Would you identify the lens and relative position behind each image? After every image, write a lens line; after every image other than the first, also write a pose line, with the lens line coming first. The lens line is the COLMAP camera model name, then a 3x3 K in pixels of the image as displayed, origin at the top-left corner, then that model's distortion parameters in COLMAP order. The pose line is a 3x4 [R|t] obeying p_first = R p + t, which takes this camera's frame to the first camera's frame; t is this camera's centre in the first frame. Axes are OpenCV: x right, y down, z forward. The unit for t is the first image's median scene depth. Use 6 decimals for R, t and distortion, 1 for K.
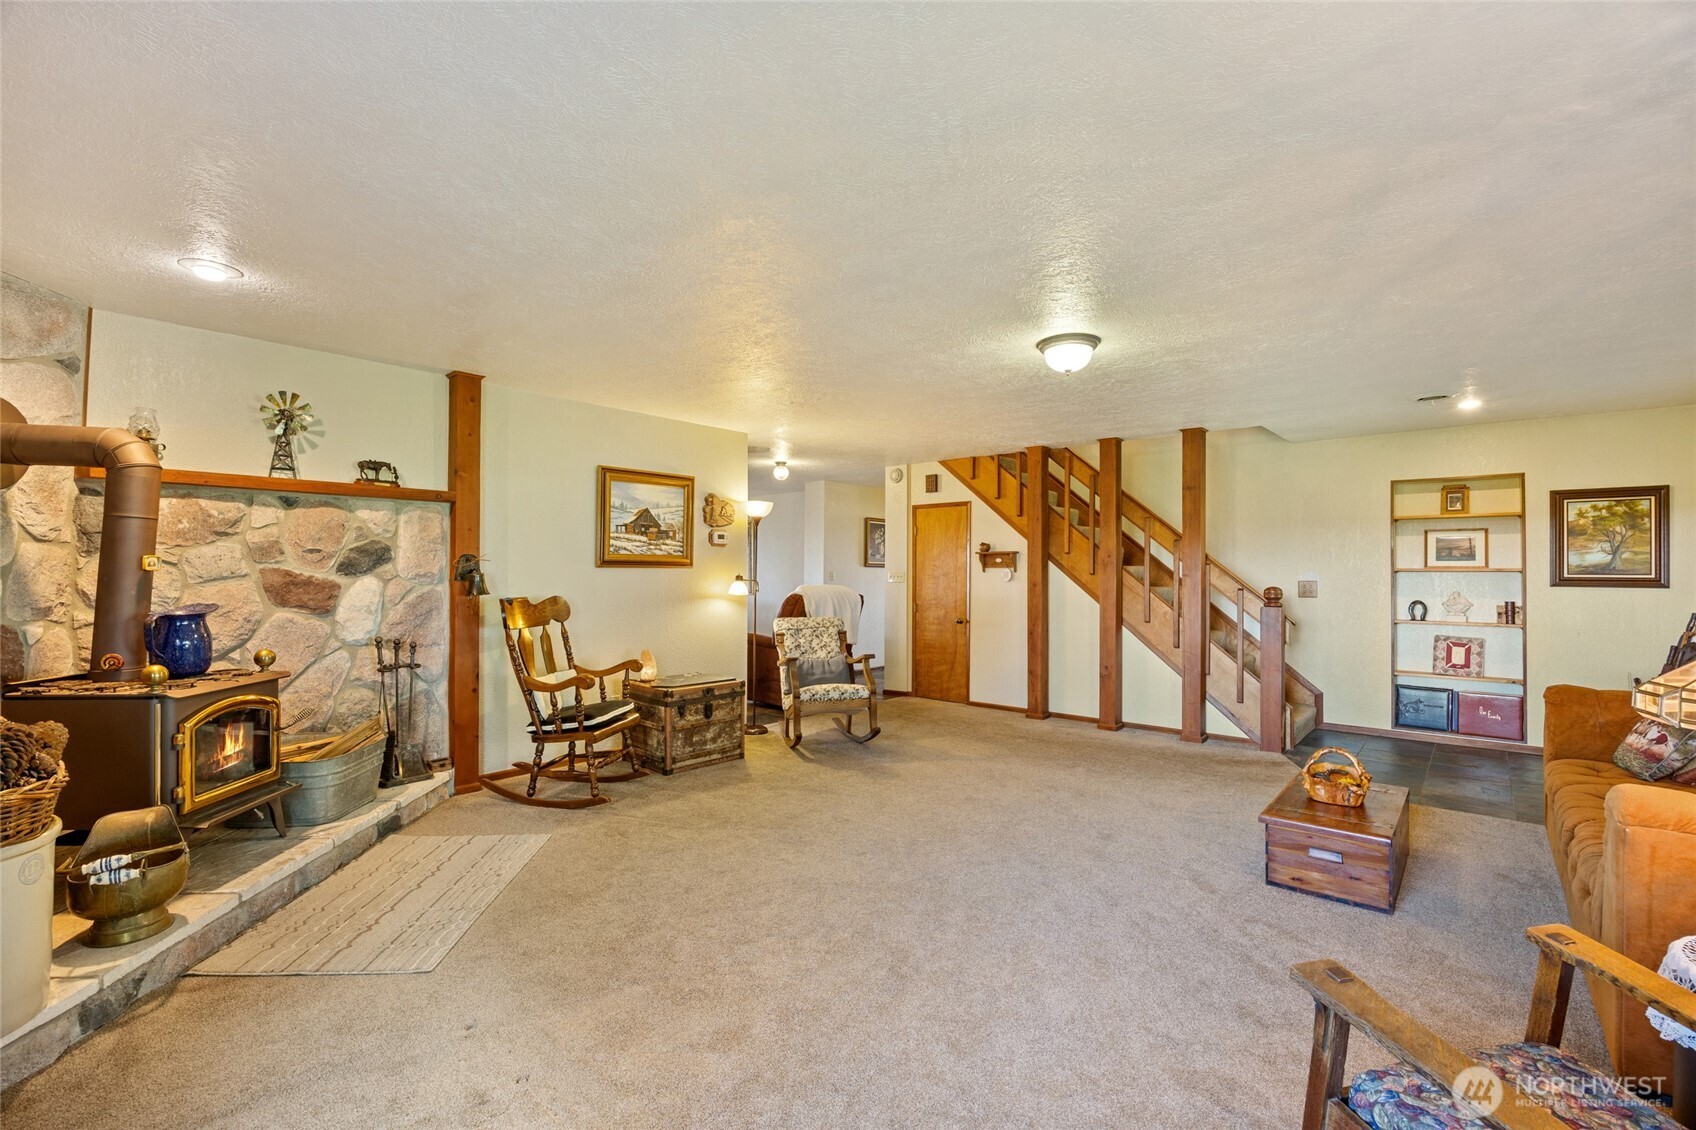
lens RADIAL K [[741.8, 0, 847.0], [0, 741.8, 566.5], [0, 0, 1]] dist [-0.004231, -0.000002]
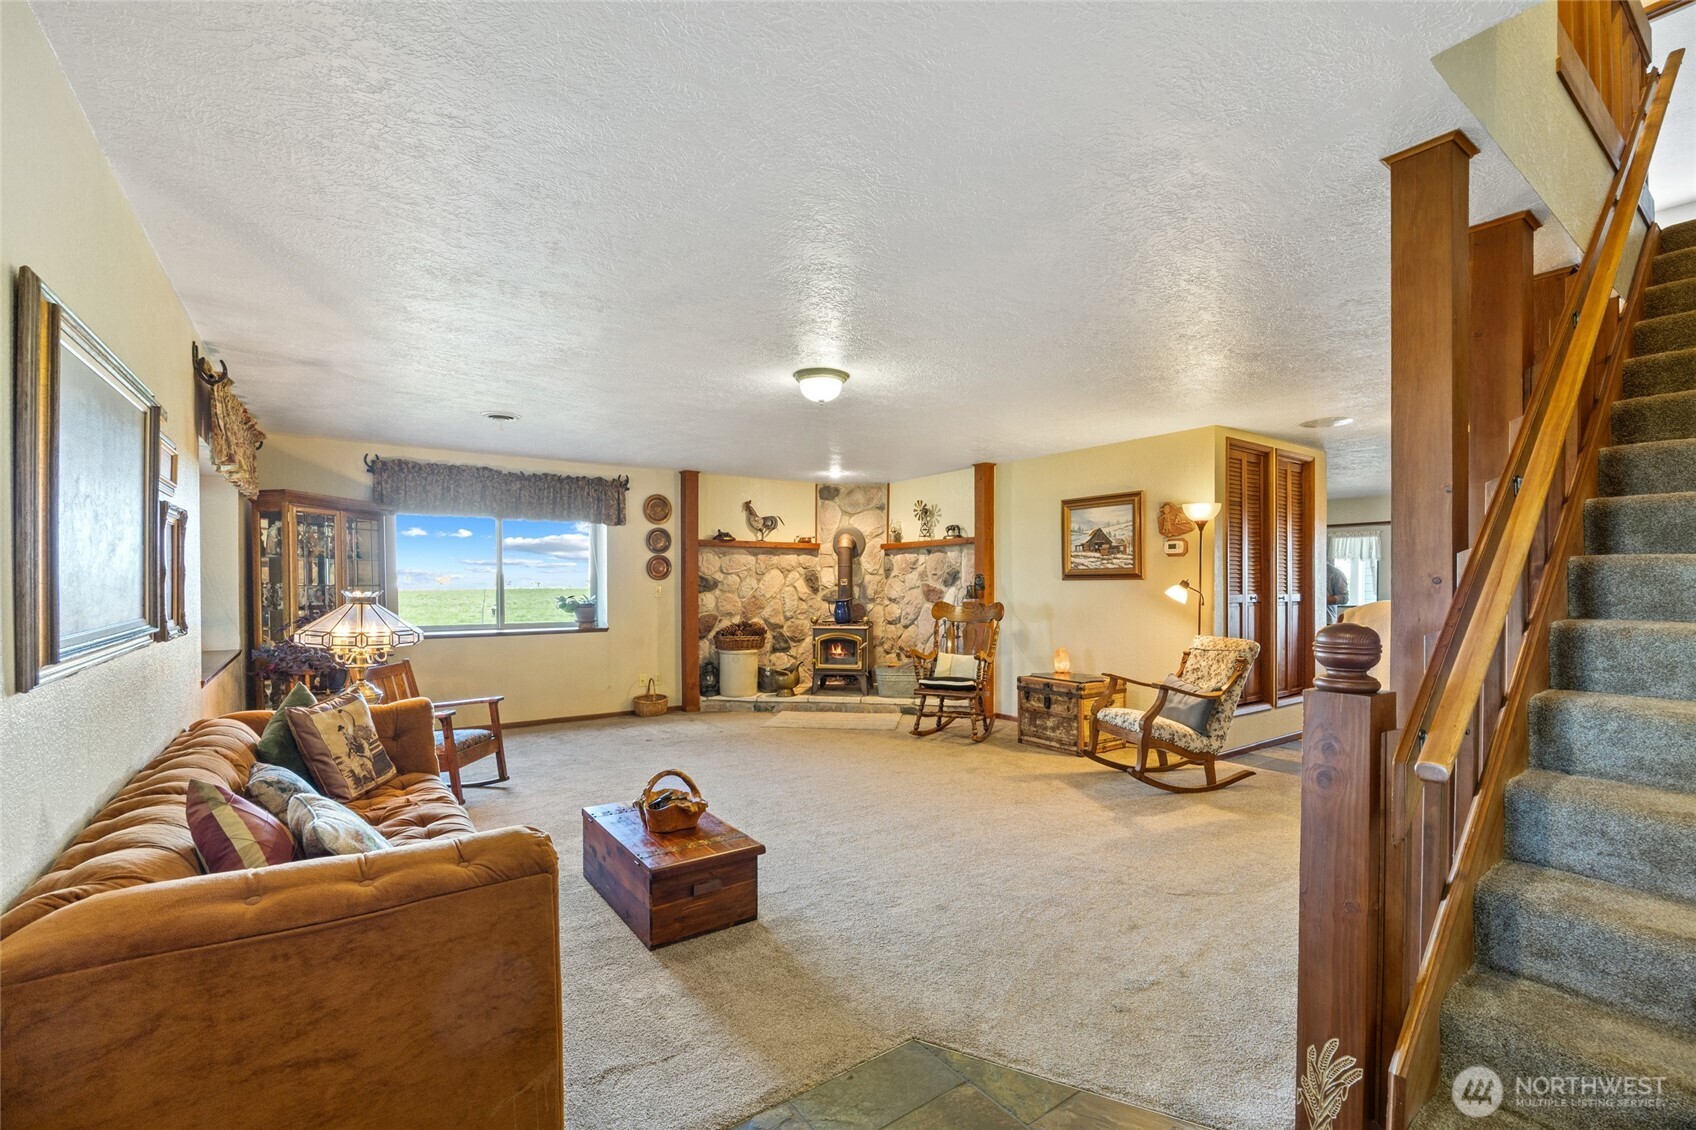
lens RADIAL K [[741.8, 0, 849.8], [0, 741.8, 582.3], [0, 0, 1]] dist [-0.004231, -0.000002]
pose [[-0.233225, -0.008482, -0.972386, 1.003988], [0.008886, 0.999902, -0.010853, 0.015657], [0.972382, -0.011172, -0.233126, 0.954847]]
